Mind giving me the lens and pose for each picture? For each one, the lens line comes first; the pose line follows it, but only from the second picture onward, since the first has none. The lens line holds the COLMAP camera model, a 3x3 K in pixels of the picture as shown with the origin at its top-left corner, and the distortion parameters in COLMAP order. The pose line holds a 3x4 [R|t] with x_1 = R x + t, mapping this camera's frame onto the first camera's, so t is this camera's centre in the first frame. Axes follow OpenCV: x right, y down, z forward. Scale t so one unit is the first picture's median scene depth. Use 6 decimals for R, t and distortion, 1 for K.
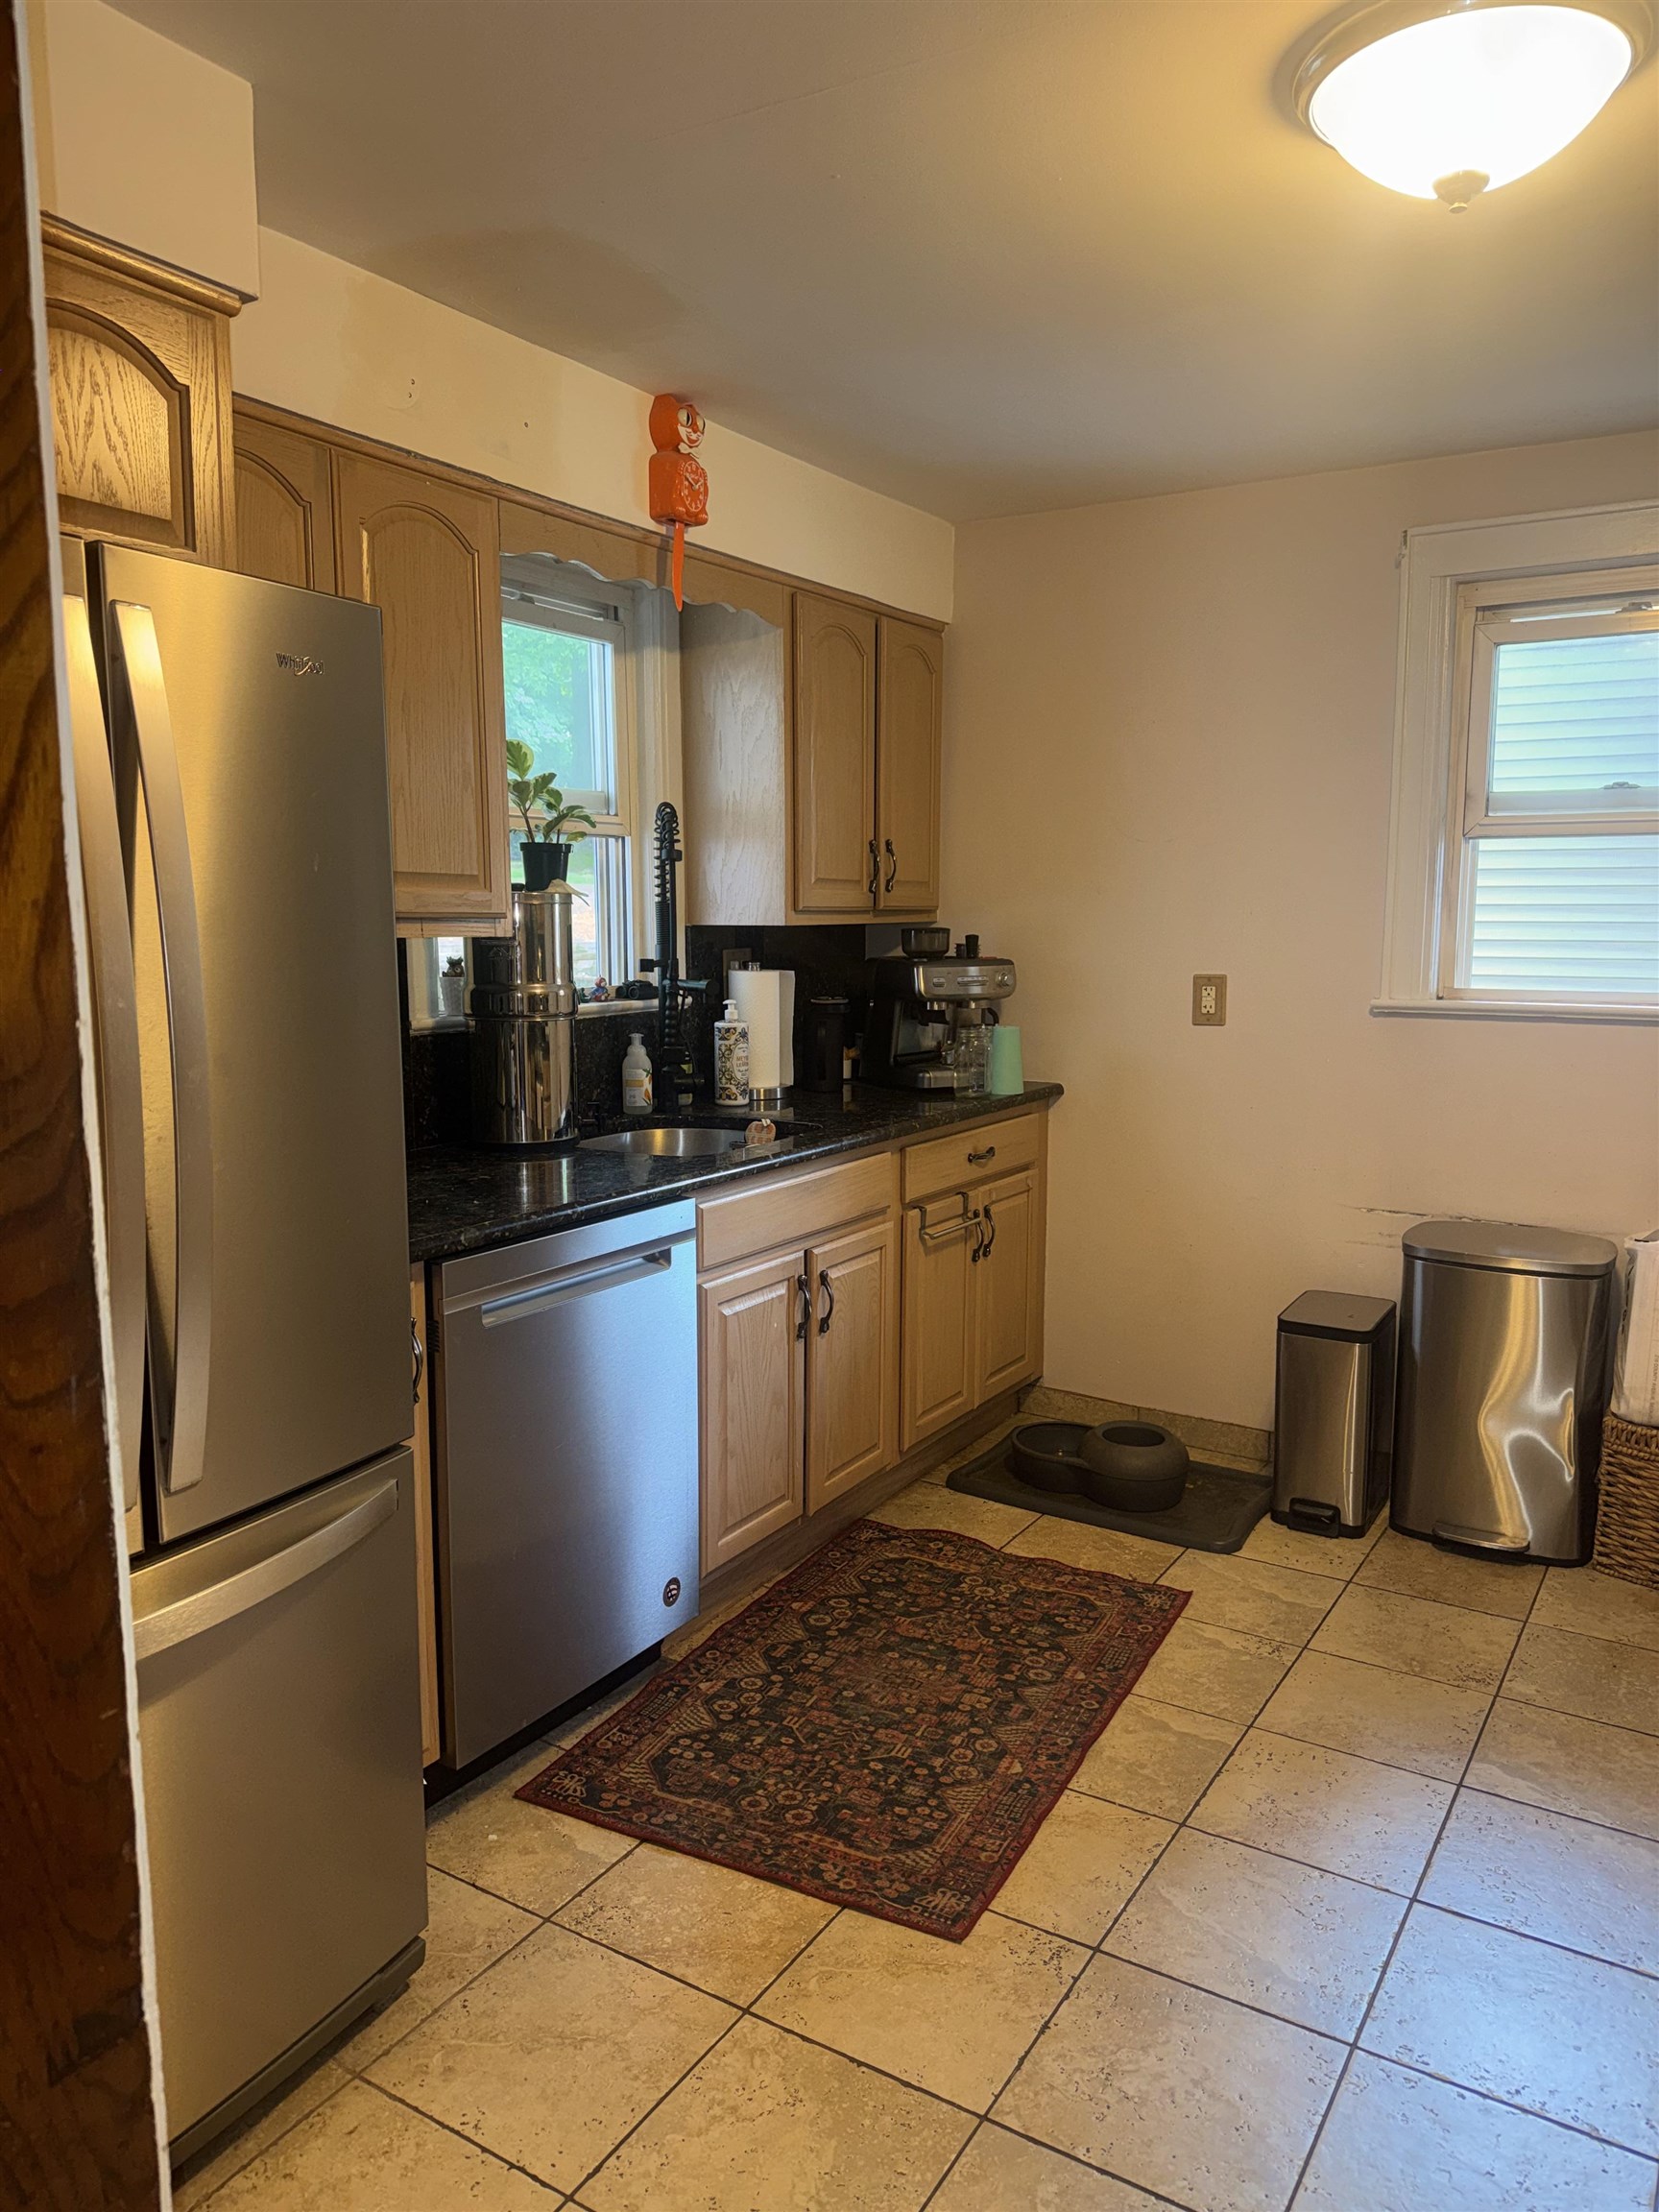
lens RADIAL K [[1583.9, 0, 829.5], [0, 1583.9, 1106.0], [0, 0, 1]] dist [0.076807, -0.086998]
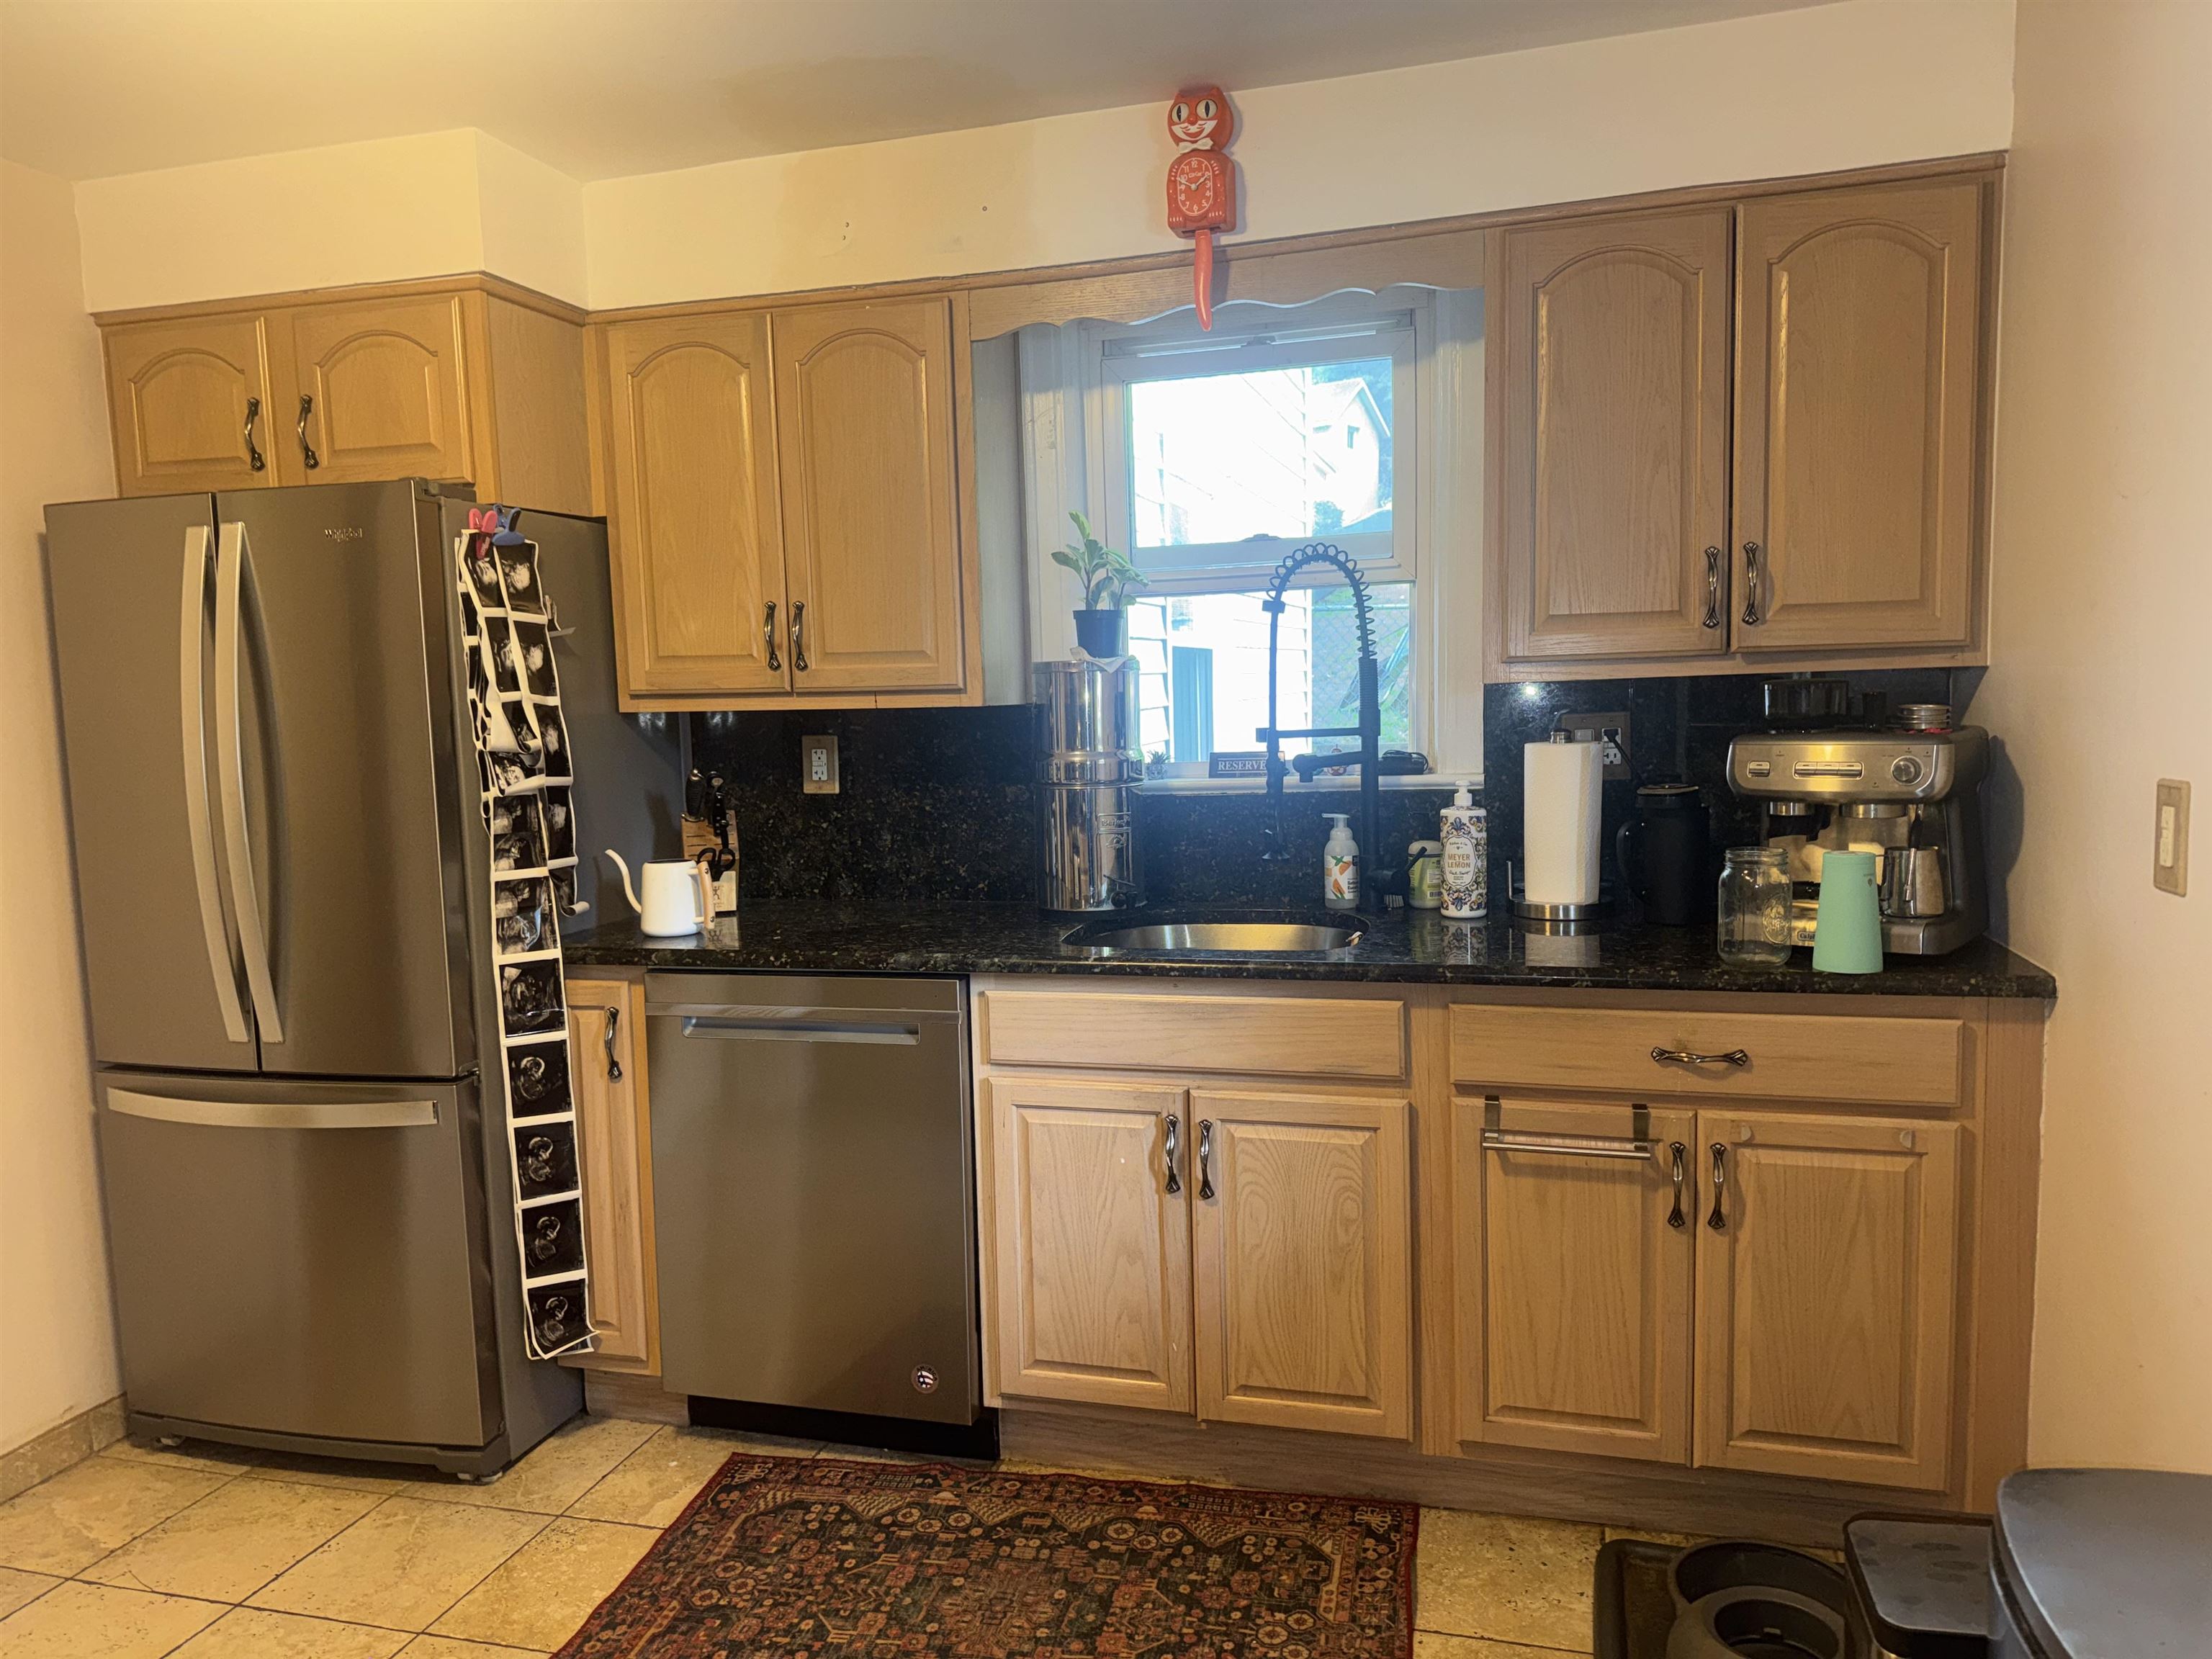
lens RADIAL K [[1583.9, 0, 1075.4], [0, 1583.9, 839.3], [0, 0, 1]] dist [0.076807, -0.086998]
pose [[0.250318, 0.083254, -0.964577, 0.753015], [-0.094183, 0.993664, 0.061323, -0.081228], [0.963572, 0.075497, 0.256573, 0.733501]]
